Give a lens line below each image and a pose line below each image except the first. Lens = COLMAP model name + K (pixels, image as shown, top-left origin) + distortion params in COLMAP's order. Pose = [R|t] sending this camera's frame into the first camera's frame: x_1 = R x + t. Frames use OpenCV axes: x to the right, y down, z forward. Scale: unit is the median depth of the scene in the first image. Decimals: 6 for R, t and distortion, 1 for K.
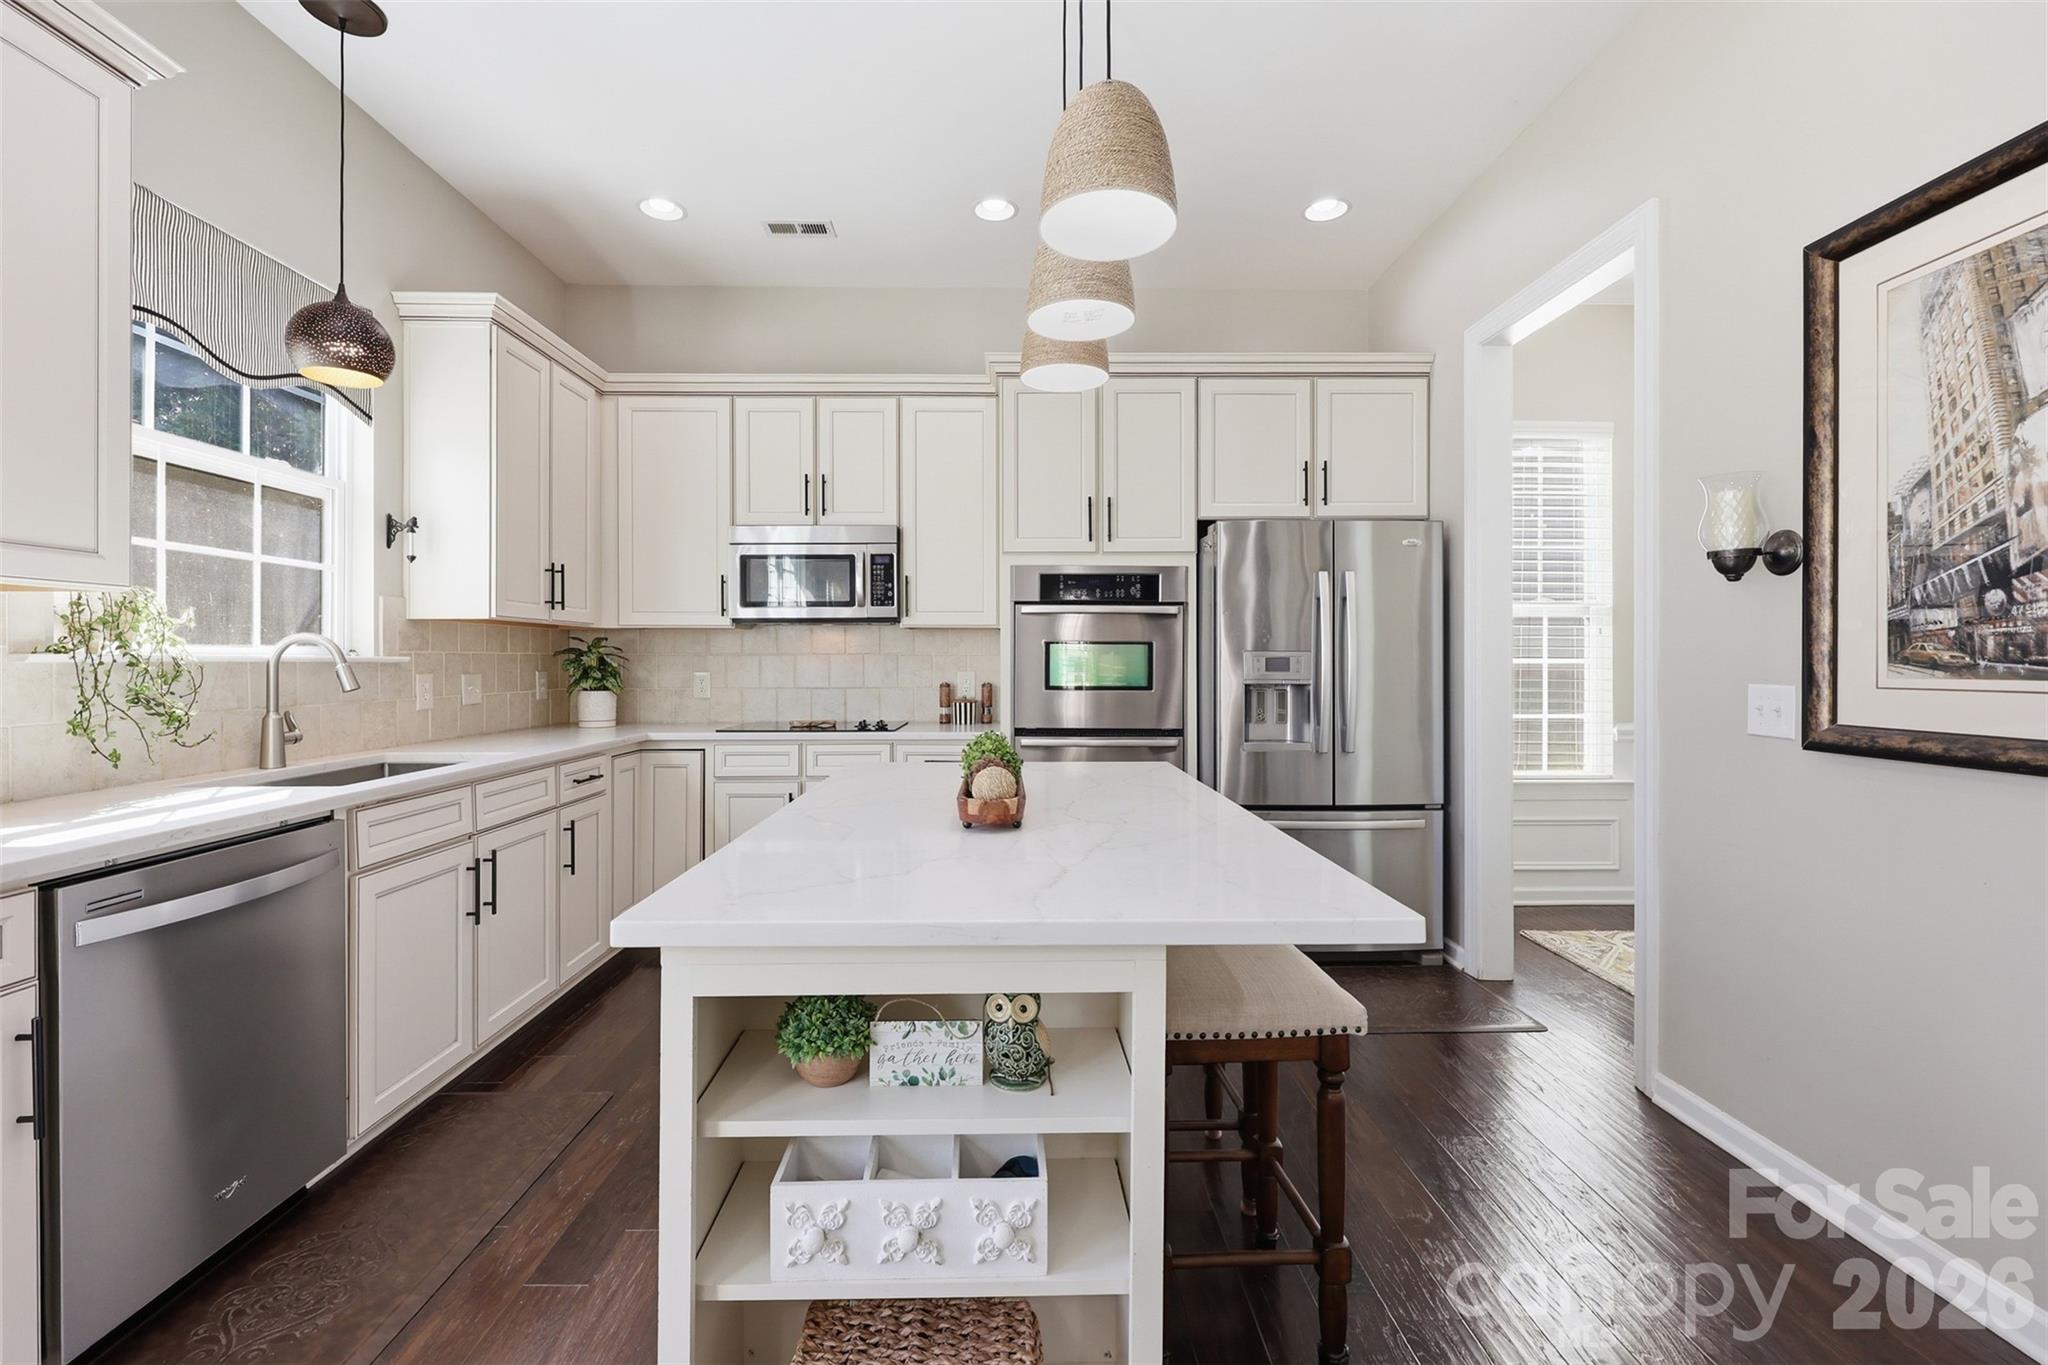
lens RADIAL K [[865.5, 0, 1008.7], [0, 865.5, 658.8], [0, 0, 1]] dist [0.002632, -0.000584]
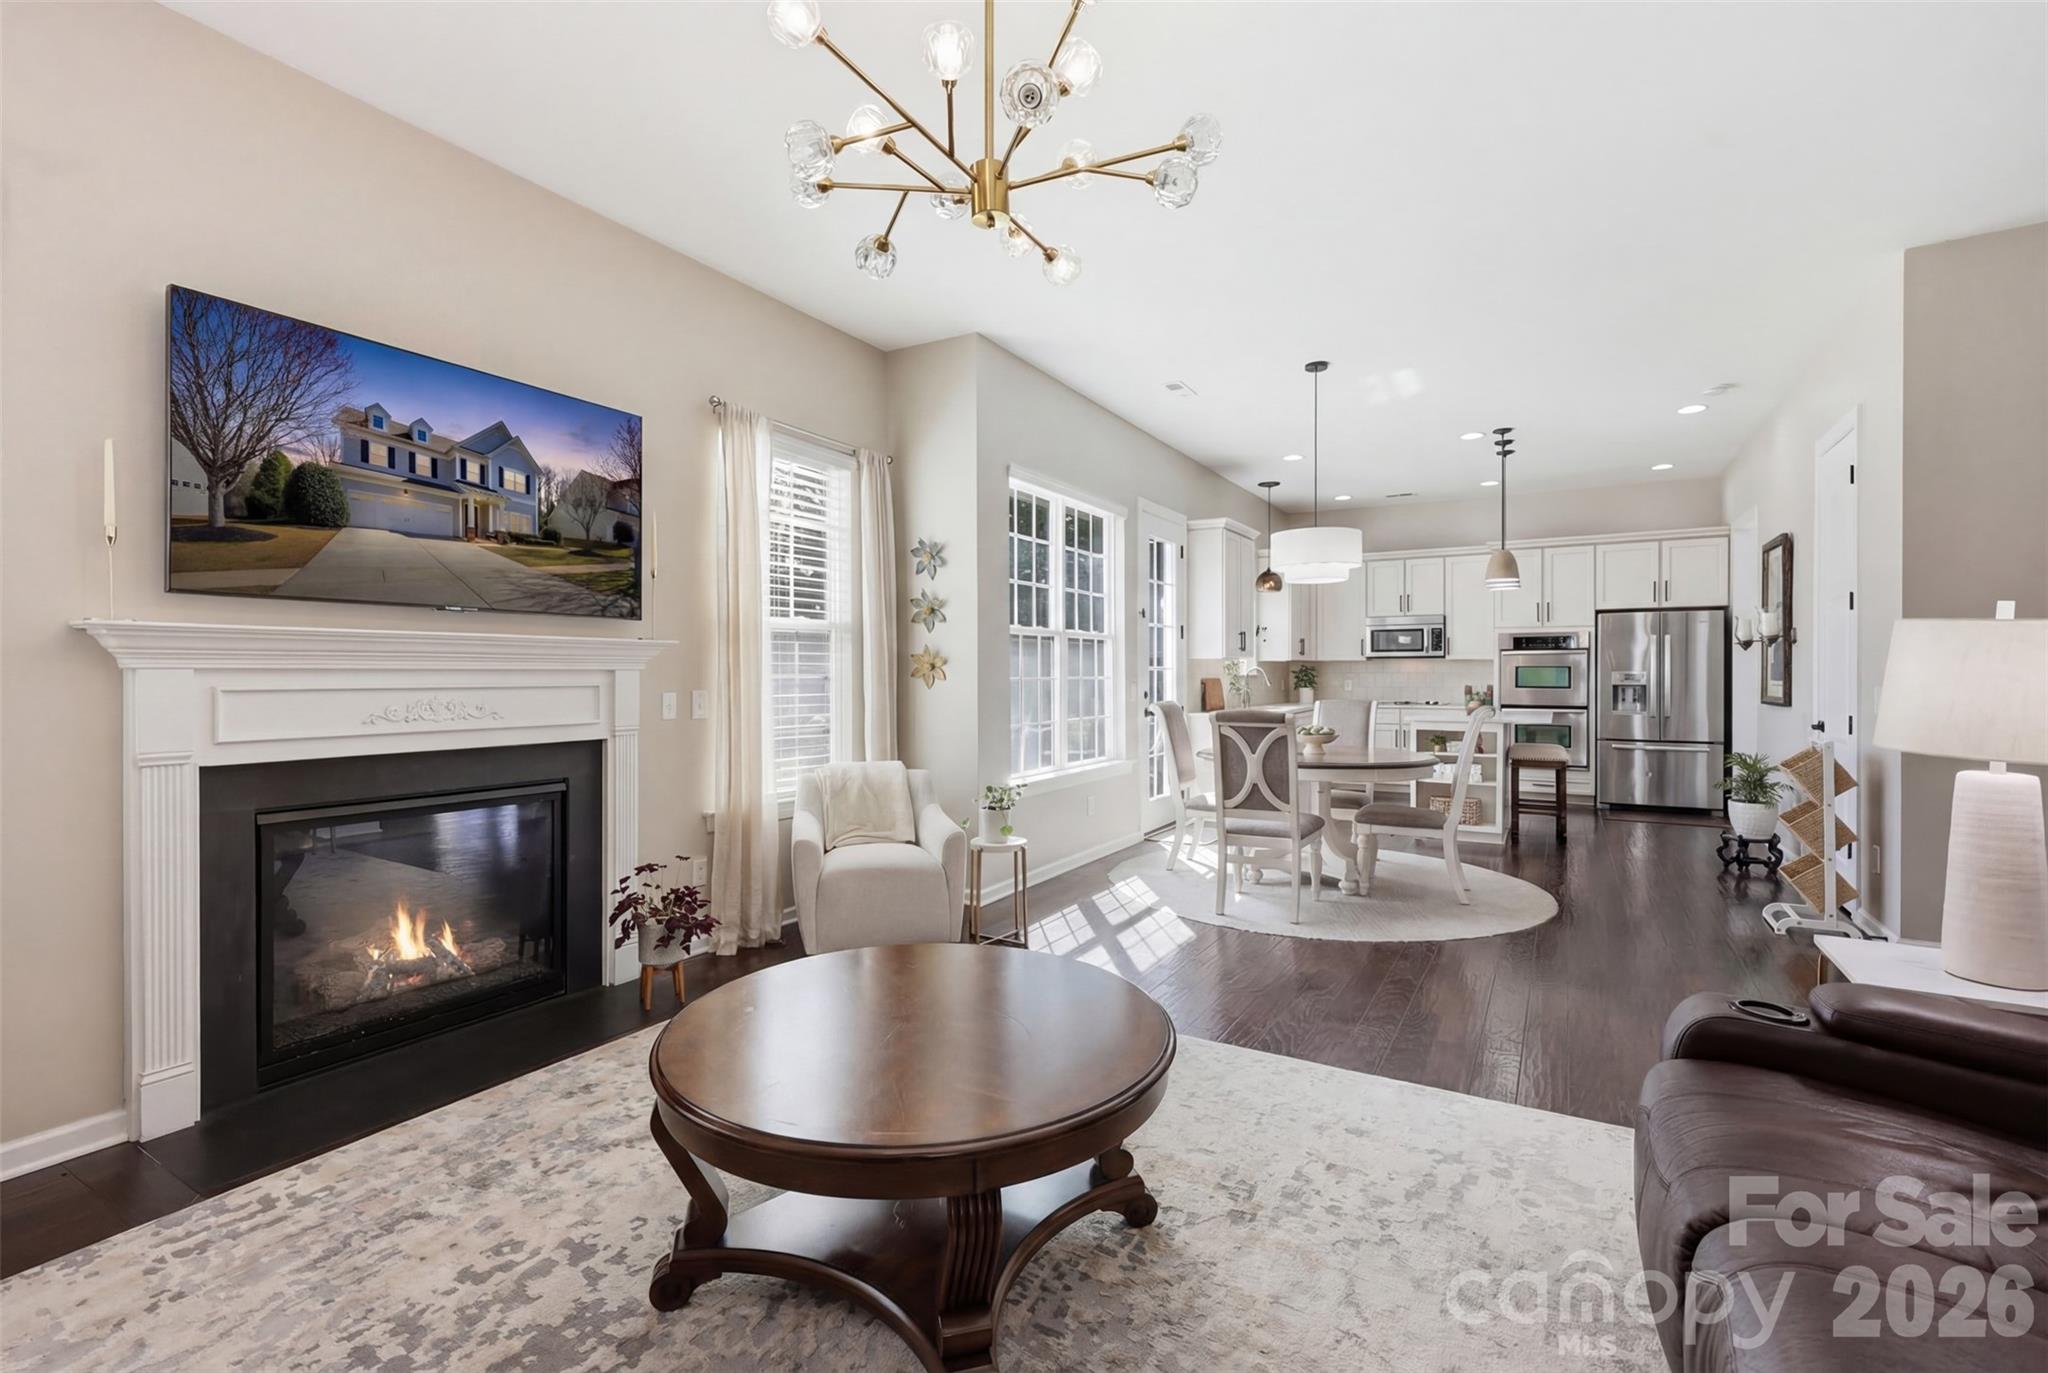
lens RADIAL K [[865.5, 0, 1044.5], [0, 865.5, 677.4], [0, 0, 1]] dist [0.002632, -0.000584]
pose [[0.855338, 0.001240, -0.518069, 0.182852], [0.002900, 0.999970, 0.007182, -0.013191], [0.518063, -0.007645, 0.855309, -1.787174]]
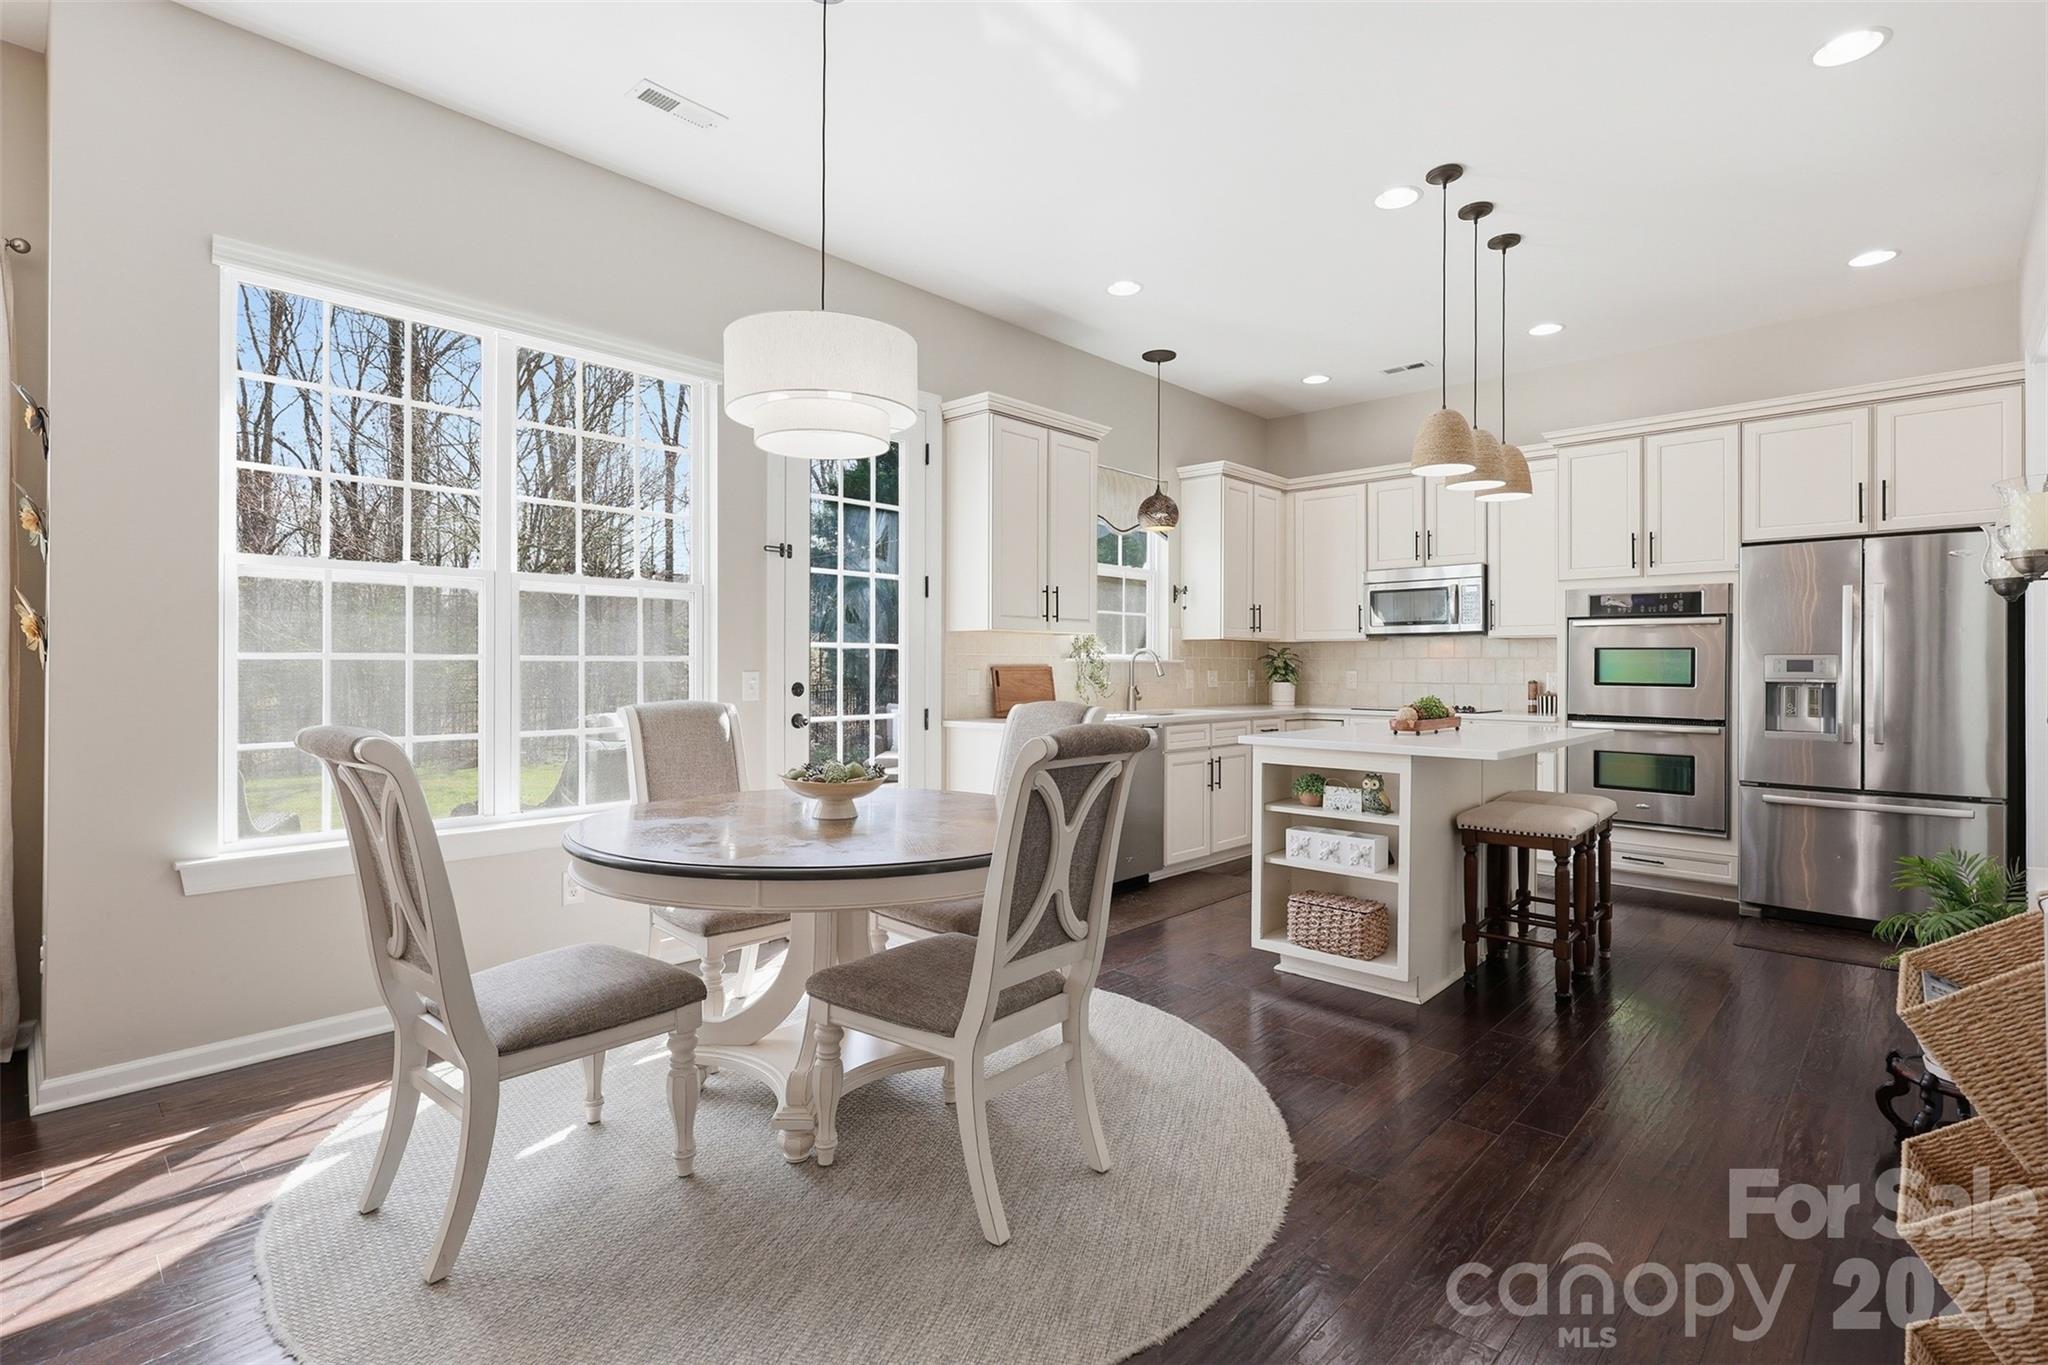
lens RADIAL K [[948.9, 0, 1029.4], [0, 948.9, 663.5], [0, 0, 1]] dist [0.001681, 0.000679]
pose [[0.725792, 0.000960, -0.687913, 0.456597], [-0.002686, 0.999995, -0.001438, 0.008580], [0.687909, 0.002891, 0.725791, -0.685786]]
